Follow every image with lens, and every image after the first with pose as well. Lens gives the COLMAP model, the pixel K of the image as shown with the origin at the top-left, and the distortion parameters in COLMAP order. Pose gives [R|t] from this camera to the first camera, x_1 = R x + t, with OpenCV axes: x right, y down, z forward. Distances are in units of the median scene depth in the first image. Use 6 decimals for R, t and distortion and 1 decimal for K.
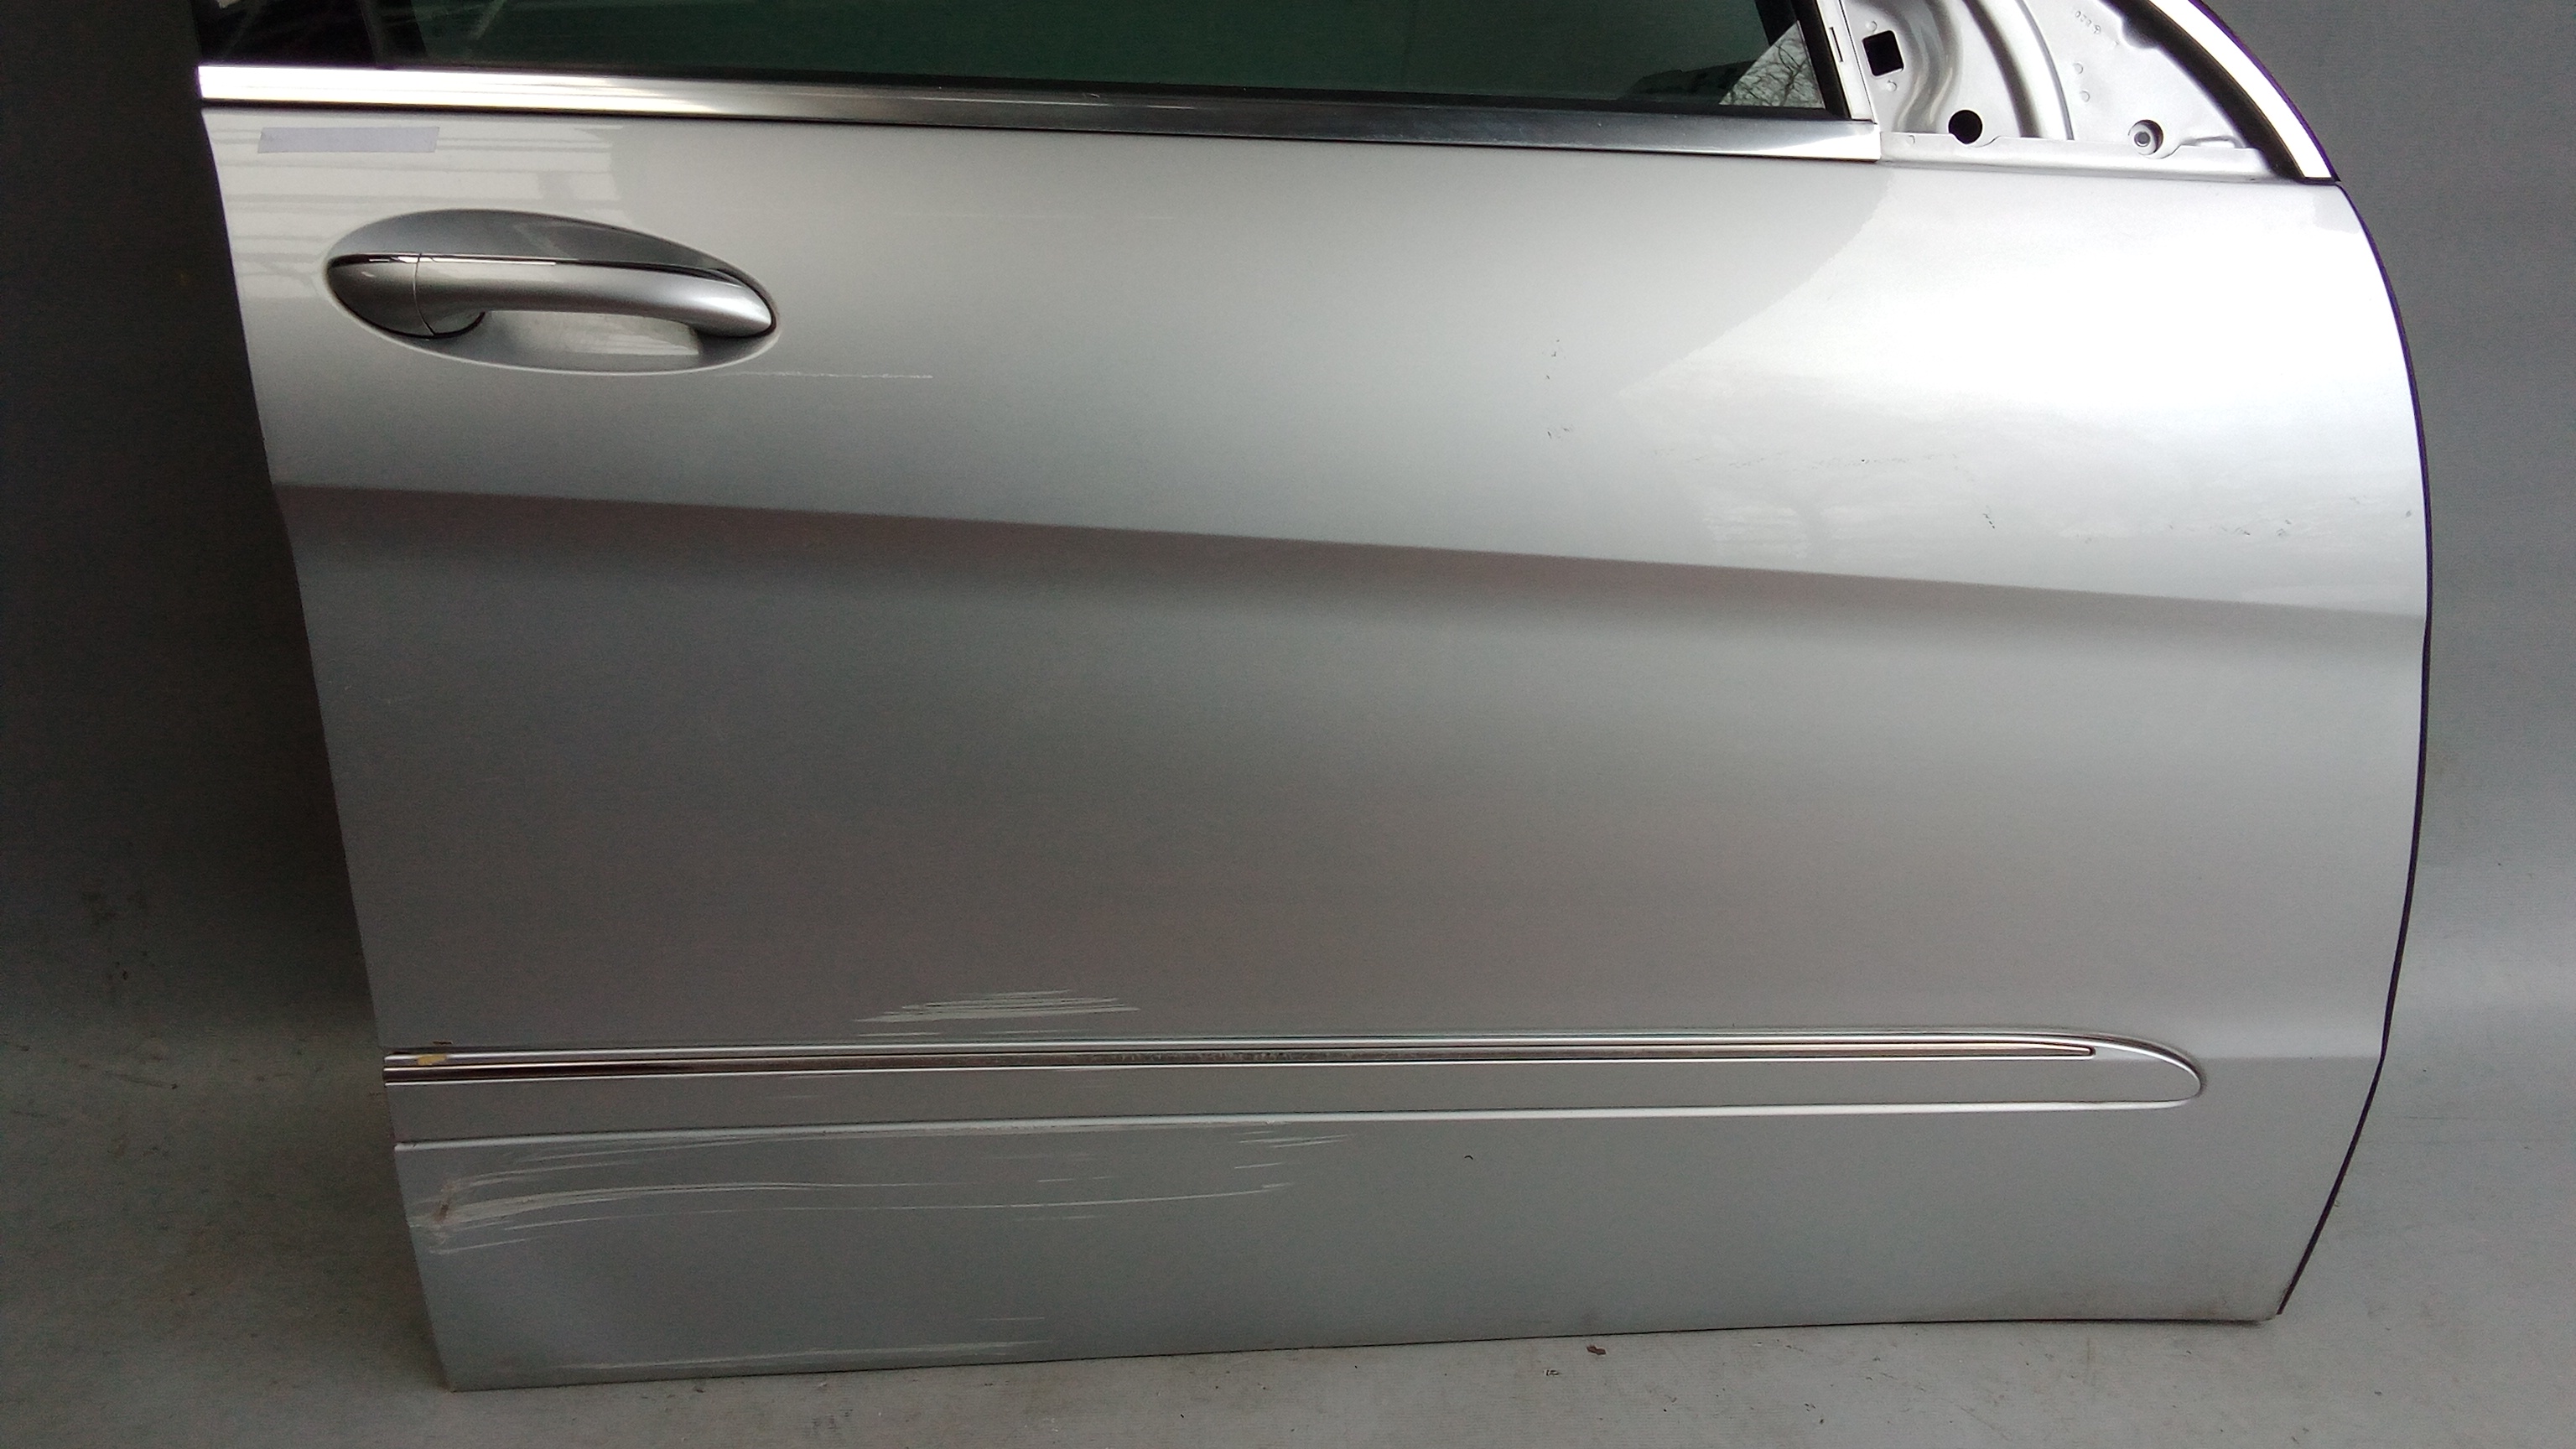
lens RADIAL K [[2025.2, 0, 1317.4], [0, 2025.2, 695.4], [0, 0, 1]] dist [0.032369, -0.065560]
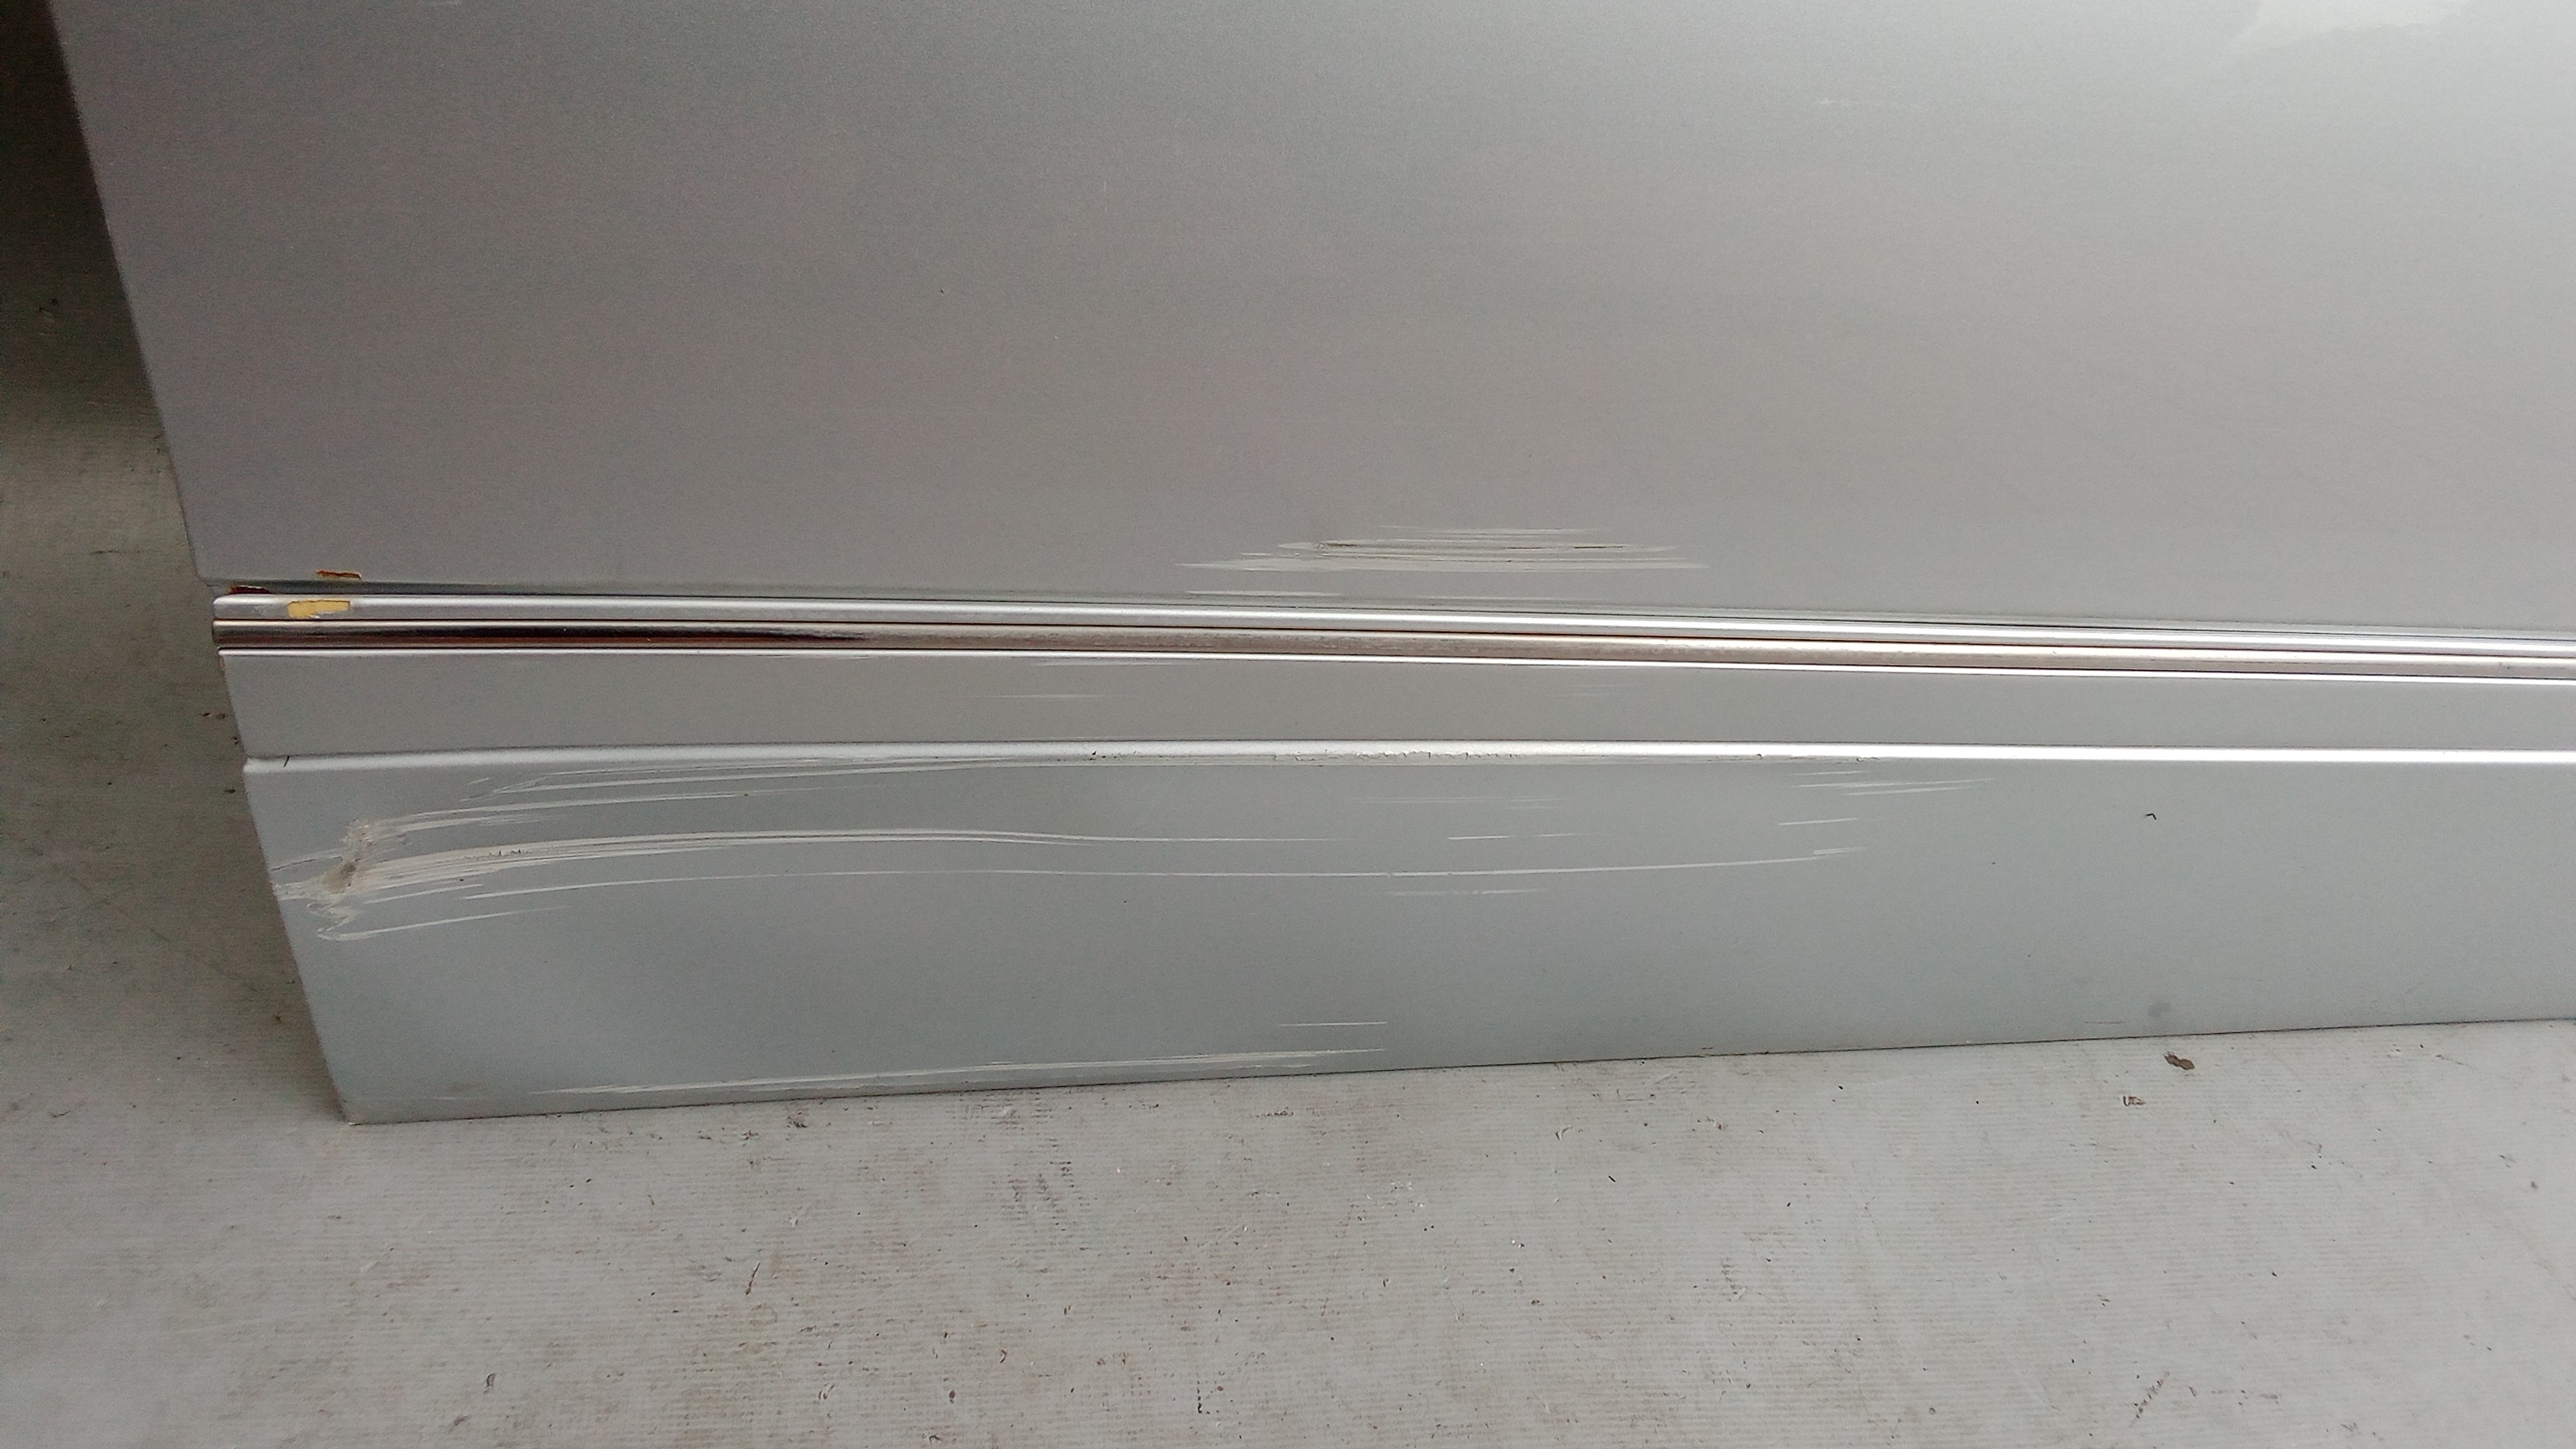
lens RADIAL K [[2025.2, 0, 1317.4], [0, 2025.2, 695.4], [0, 0, 1]] dist [0.032369, -0.065560]
pose [[0.986573, 0.033490, 0.159853, -0.259826], [-0.082751, 0.946320, 0.312460, 0.026691], [-0.140808, -0.321493, 0.936384, 0.475264]]
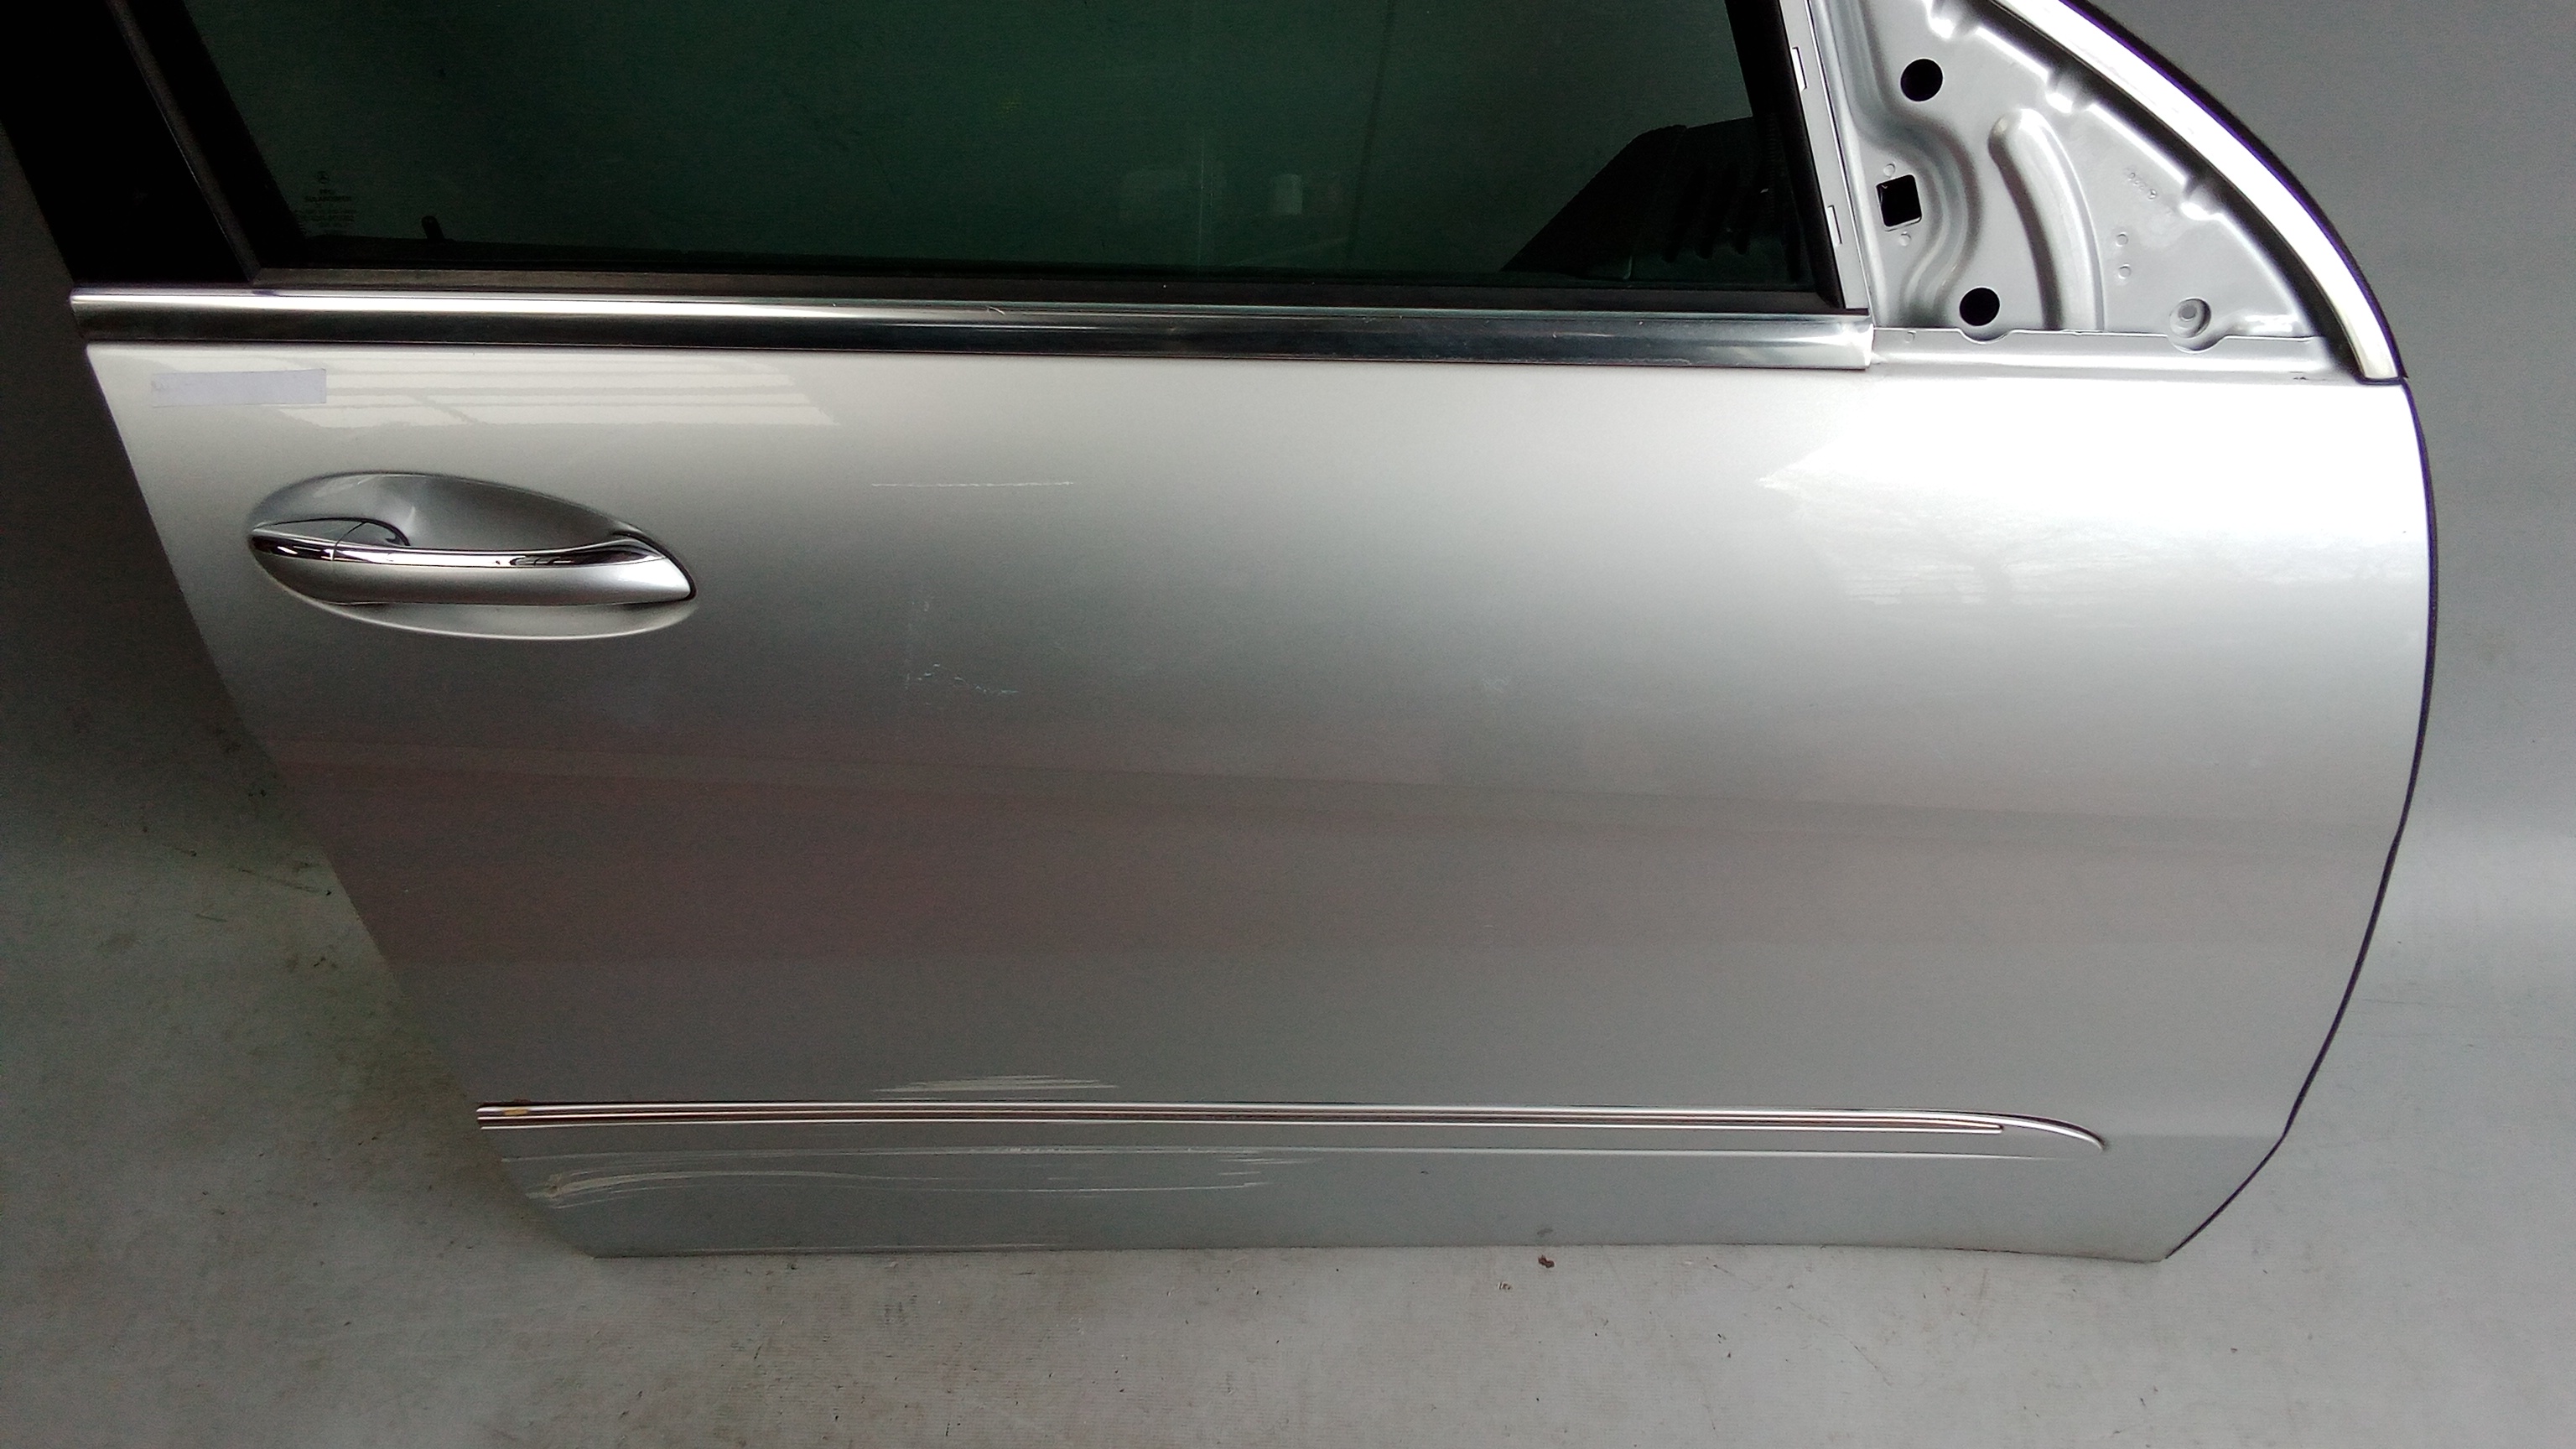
lens RADIAL K [[2025.2, 0, 1317.4], [0, 2025.2, 695.4], [0, 0, 1]] dist [0.032369, -0.065560]
pose [[0.995803, 0.018824, -0.089567, 0.109375], [0.023245, 0.894517, 0.446429, -0.502820], [0.088523, -0.446637, 0.890325, 0.110178]]
